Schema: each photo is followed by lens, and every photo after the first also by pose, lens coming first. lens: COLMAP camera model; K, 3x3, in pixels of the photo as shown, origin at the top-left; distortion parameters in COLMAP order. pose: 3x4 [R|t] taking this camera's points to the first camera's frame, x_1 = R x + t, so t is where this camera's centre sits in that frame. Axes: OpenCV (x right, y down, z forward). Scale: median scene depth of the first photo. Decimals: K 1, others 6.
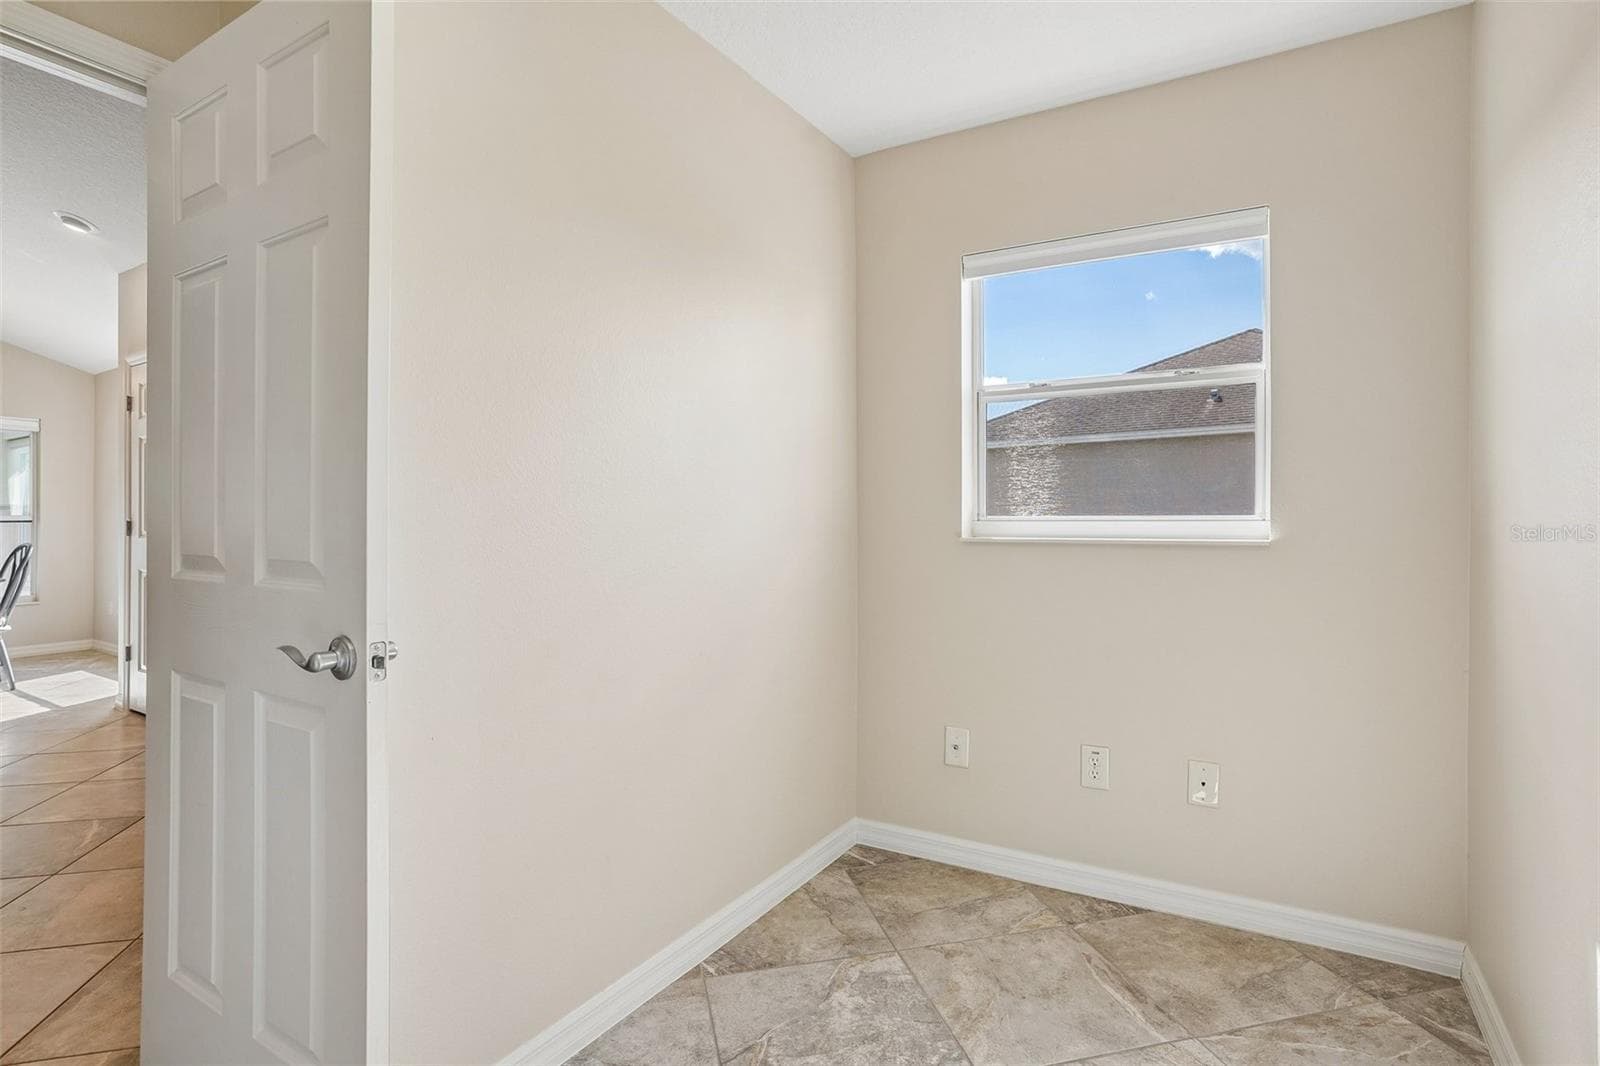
lens RADIAL K [[774.6, 0, 800.0], [0, 774.6, 533.0], [0, 0, 1]] dist [-0.036533, 0.000464]
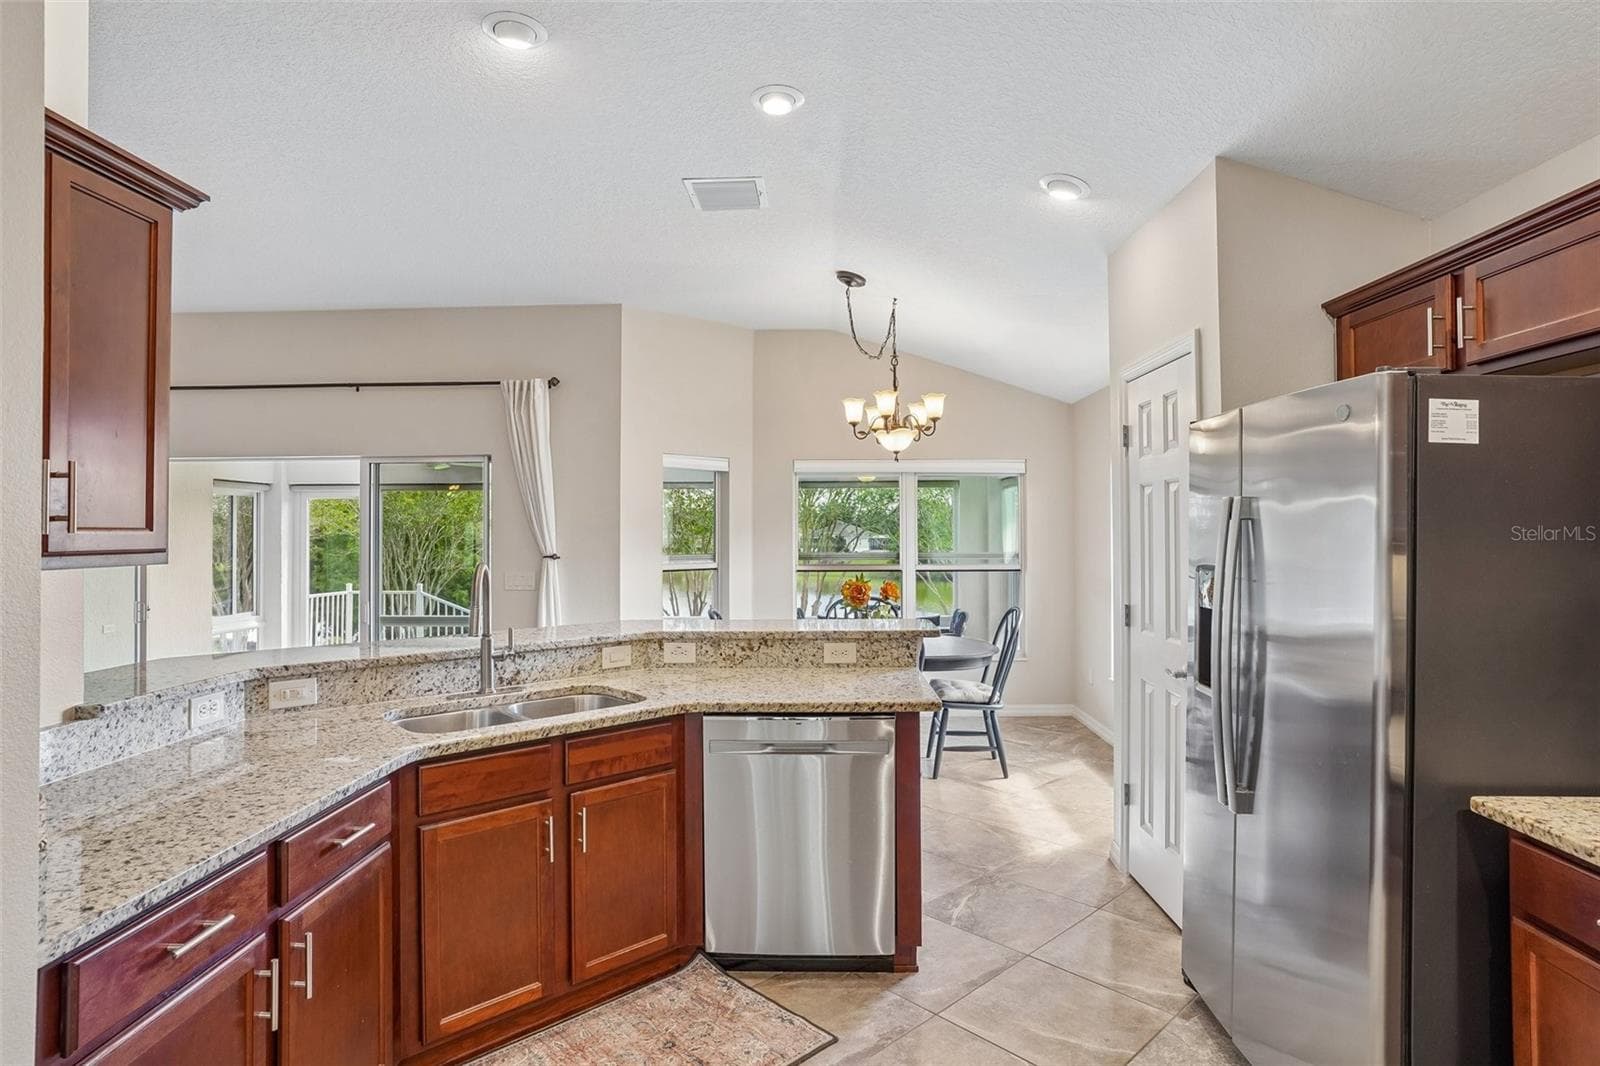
lens RADIAL K [[848.5, 0, 788.5], [0, 848.5, 528.8], [0, 0, 1]] dist [-0.053992, 0.036983]
pose [[0.478612, -0.017968, -0.877843, -0.356699], [0.004249, 0.999826, -0.018148, -0.073054], [0.878016, 0.004956, 0.478605, 0.350418]]
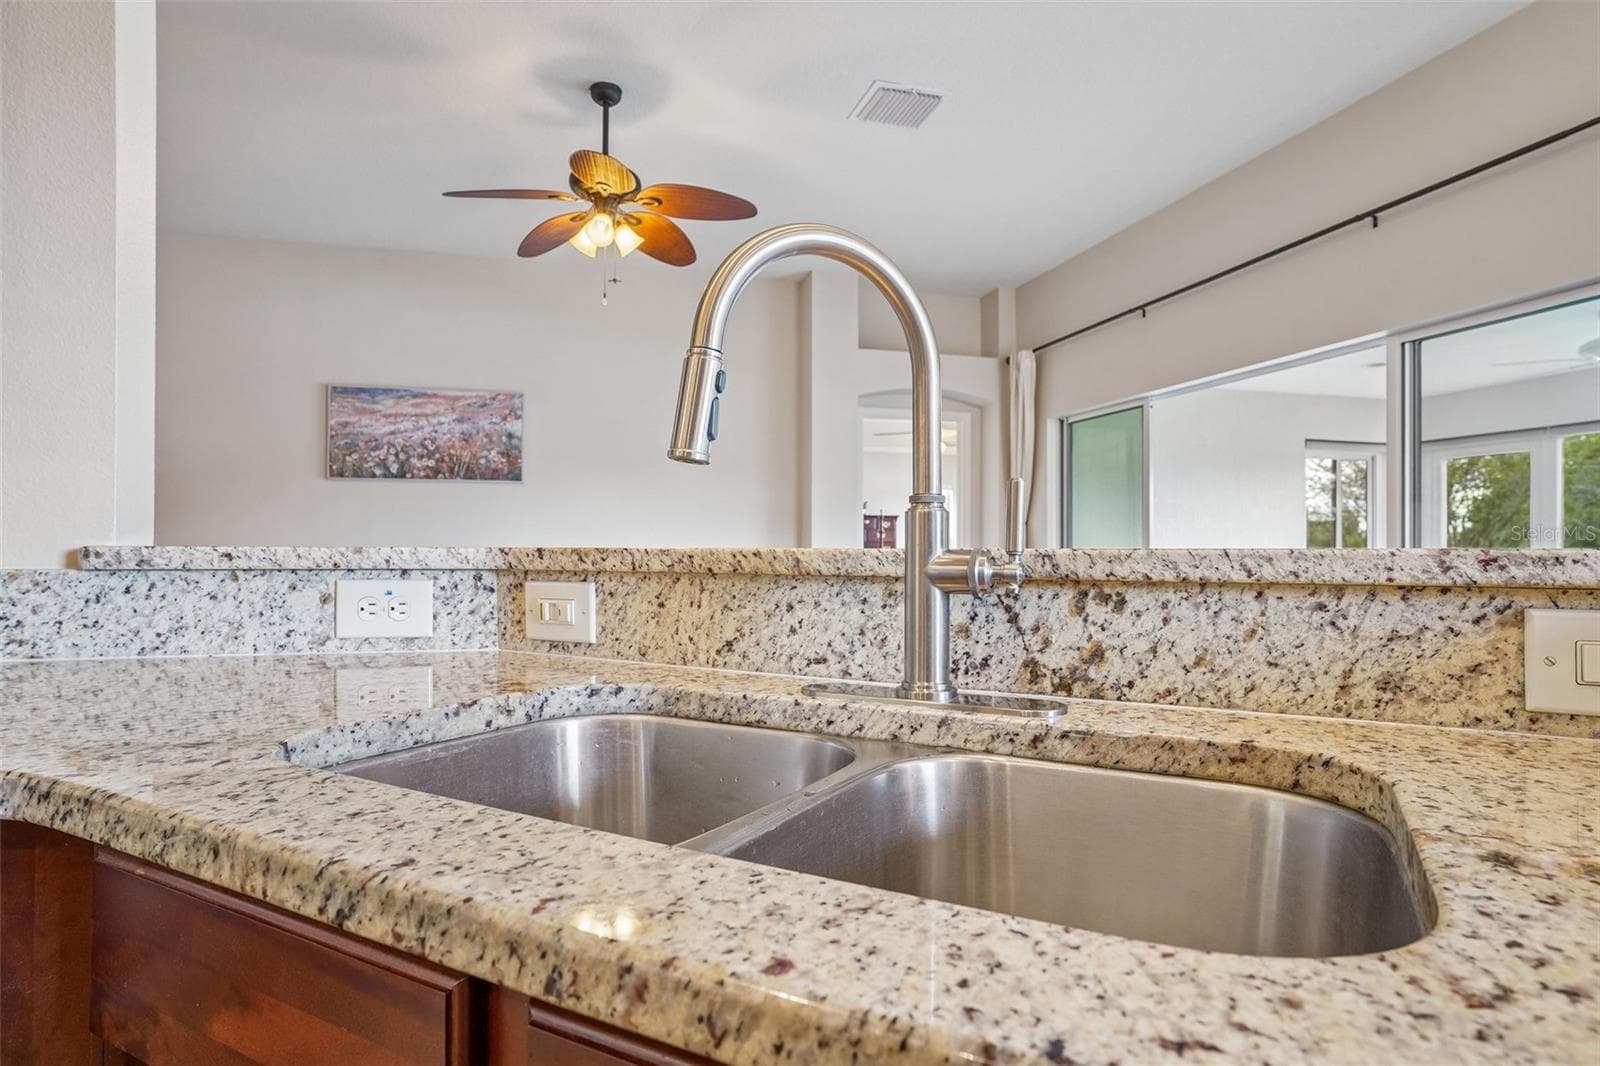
lens RADIAL K [[889.9, 0, 792.5], [0, 889.9, 546.1], [0, 0, 1]] dist [-0.030685, 0.001599]
pose [[-0.692076, -0.017024, -0.721624, -0.839871], [-0.016342, 0.999835, -0.007915, 0.003155], [0.721640, 0.006315, -0.692240, 0.559079]]
